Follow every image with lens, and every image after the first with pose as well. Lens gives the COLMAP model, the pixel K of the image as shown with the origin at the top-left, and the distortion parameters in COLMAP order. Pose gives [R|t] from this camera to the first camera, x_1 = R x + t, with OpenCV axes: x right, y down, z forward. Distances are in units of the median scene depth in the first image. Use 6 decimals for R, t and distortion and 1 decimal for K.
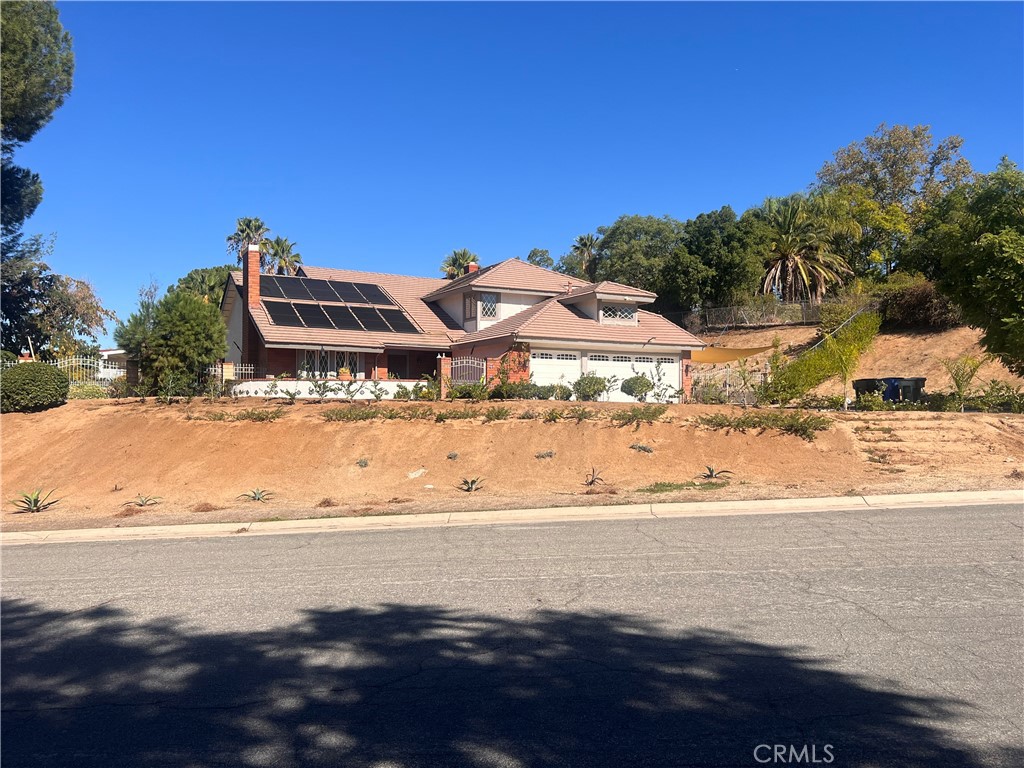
lens RADIAL K [[796.9, 0, 516.3], [0, 796.9, 384.5], [0, 0, 1]] dist [0.055043, -0.002502]
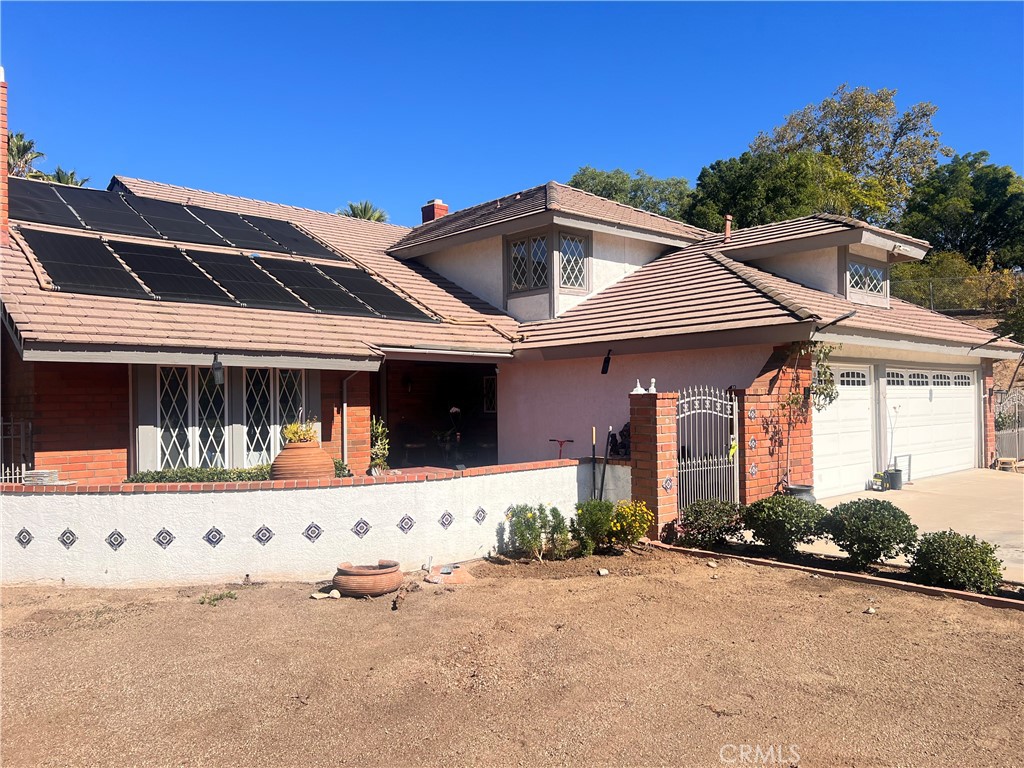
lens RADIAL K [[773.2, 0, 506.0], [0, 773.2, 386.7], [0, 0, 1]] dist [0.025166, -0.026537]
pose [[0.973441, -0.013668, 0.228531, -0.182947], [0.011971, 0.999890, 0.008811, -0.033286], [-0.228626, -0.005841, 0.973497, 0.605319]]
